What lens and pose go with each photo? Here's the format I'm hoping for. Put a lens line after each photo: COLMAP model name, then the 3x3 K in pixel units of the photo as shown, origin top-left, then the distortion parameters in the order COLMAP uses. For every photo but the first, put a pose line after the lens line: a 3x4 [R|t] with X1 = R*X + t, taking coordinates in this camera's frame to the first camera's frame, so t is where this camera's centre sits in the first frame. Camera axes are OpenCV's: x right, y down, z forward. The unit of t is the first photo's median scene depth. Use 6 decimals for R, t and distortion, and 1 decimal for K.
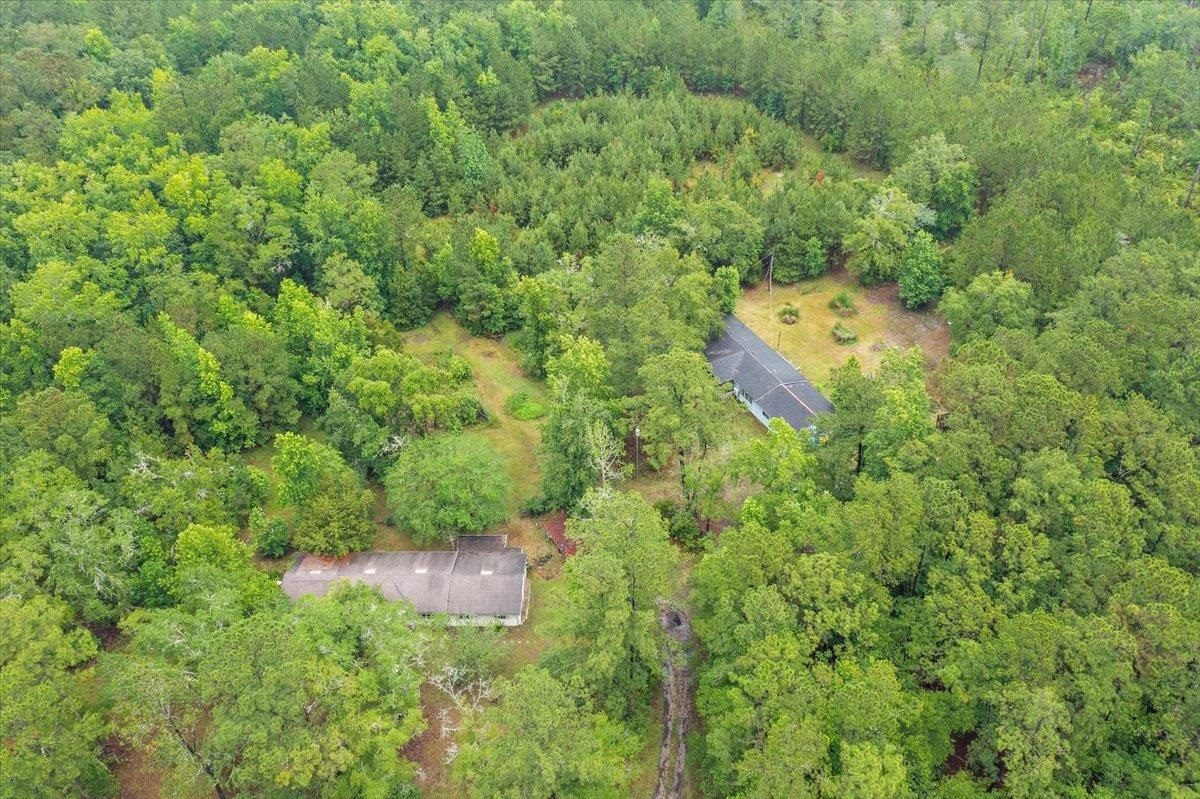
lens RADIAL K [[951.8, 0, 600.0], [0, 951.8, 399.5], [0, 0, 1]] dist [-0.008140, 0.001684]
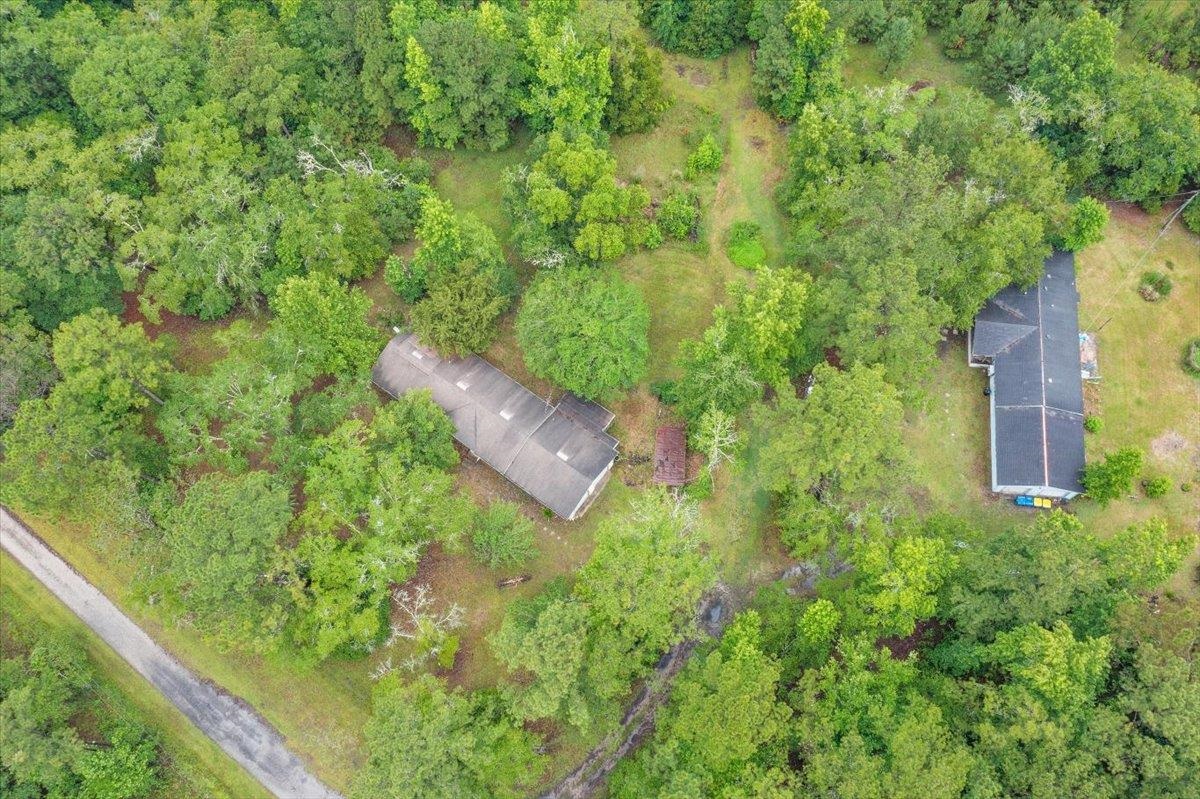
lens RADIAL K [[951.8, 0, 600.0], [0, 951.8, 399.5], [0, 0, 1]] dist [-0.008140, 0.001684]
pose [[0.824194, 0.524942, -0.212462, 0.057585], [-0.348507, 0.765877, 0.540348, -0.278790], [0.446371, -0.371307, 0.814177, 0.230307]]
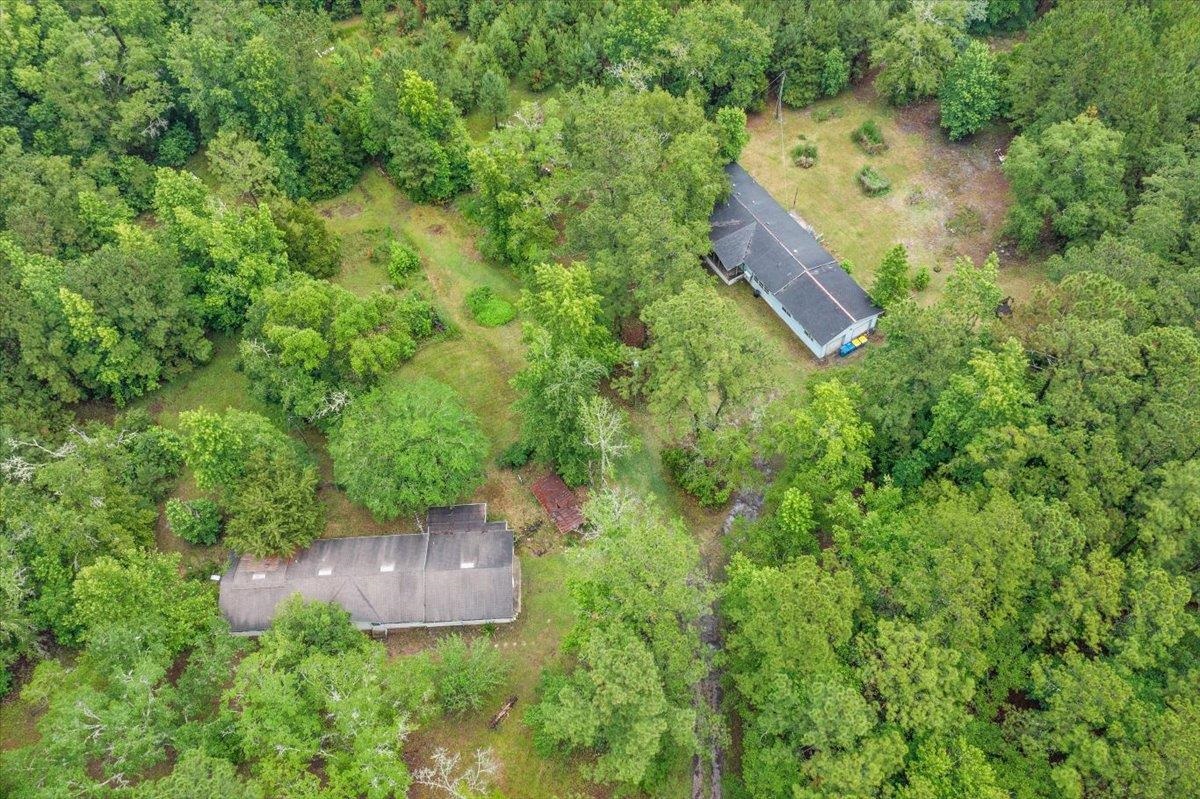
lens RADIAL K [[951.8, 0, 600.0], [0, 951.8, 399.5], [0, 0, 1]] dist [-0.008140, 0.001684]
pose [[0.997097, -0.064995, 0.039659, -0.021310], [0.050043, 0.951993, 0.302001, -0.153921], [-0.057384, -0.299140, 0.952482, 0.191673]]
